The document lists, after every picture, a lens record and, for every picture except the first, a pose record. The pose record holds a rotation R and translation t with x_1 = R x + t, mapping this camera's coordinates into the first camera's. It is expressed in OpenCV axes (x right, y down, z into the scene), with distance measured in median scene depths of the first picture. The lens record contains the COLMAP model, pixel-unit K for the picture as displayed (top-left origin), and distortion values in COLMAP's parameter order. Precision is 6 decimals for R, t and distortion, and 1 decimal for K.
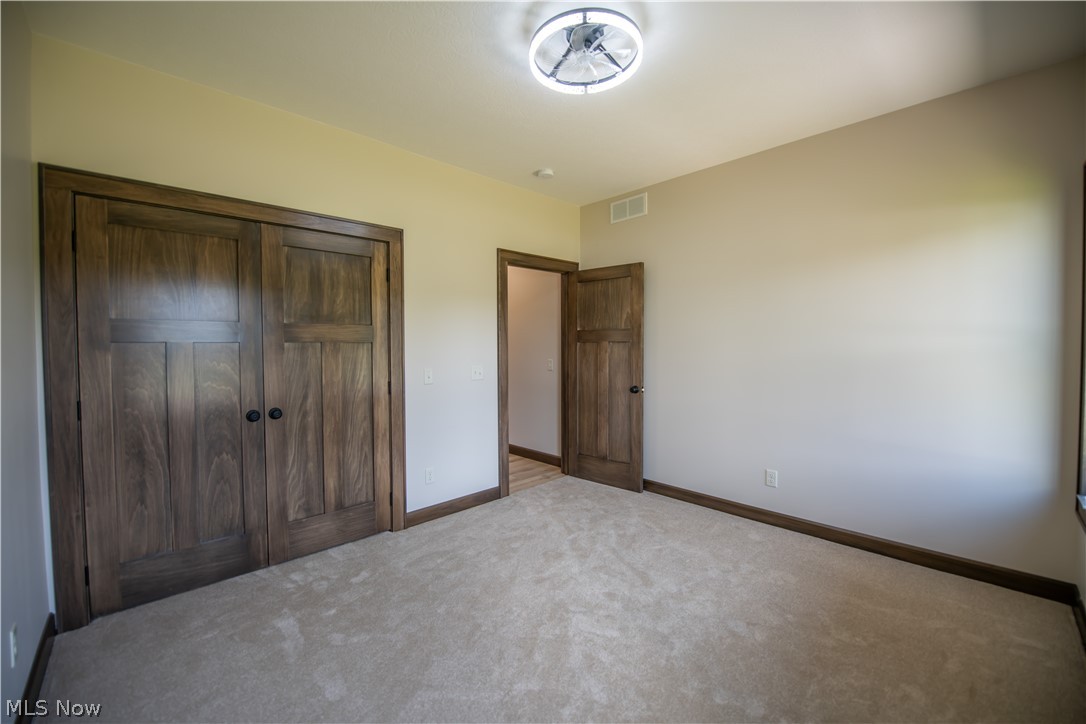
lens RADIAL K [[430.8, 0, 543.5], [0, 430.8, 357.8], [0, 0, 1]] dist [-0.013578, -0.003462]
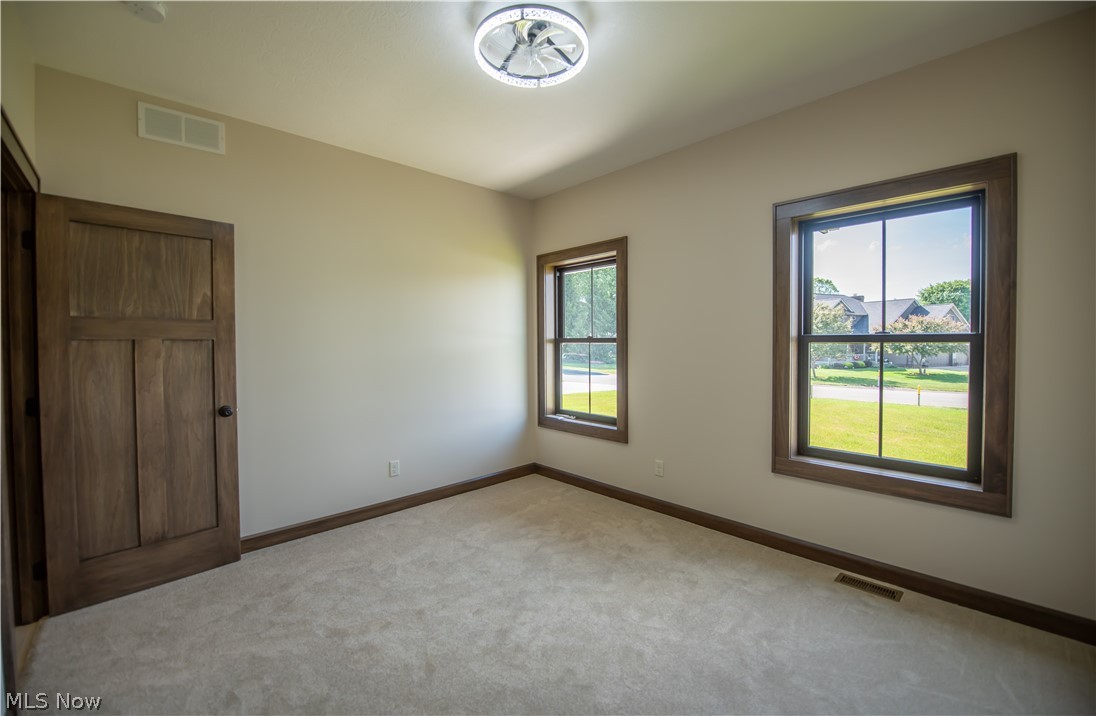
lens RADIAL K [[446.1, 0, 549.4], [0, 446.1, 353.3], [0, 0, 1]] dist [-0.017723, -0.000303]
pose [[0.004102, -0.020479, 0.999782, -0.463259], [0.035480, 0.999164, 0.020321, -0.012522], [-0.999362, 0.035389, 0.004825, 0.482384]]
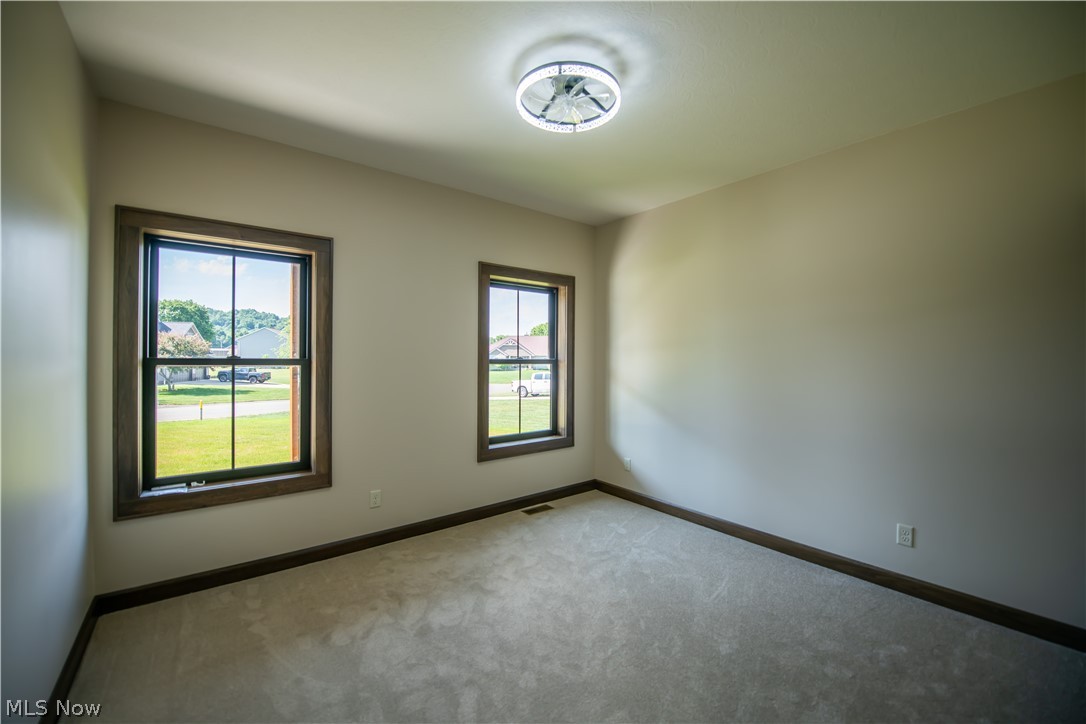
lens RADIAL K [[430.8, 0, 544.4], [0, 430.8, 359.9], [0, 0, 1]] dist [-0.013578, -0.003462]
pose [[-0.995608, -0.000866, 0.093619, 0.027203], [0.002386, 0.999398, 0.034619, -0.044525], [-0.093593, 0.034691, -0.995006, 1.032188]]
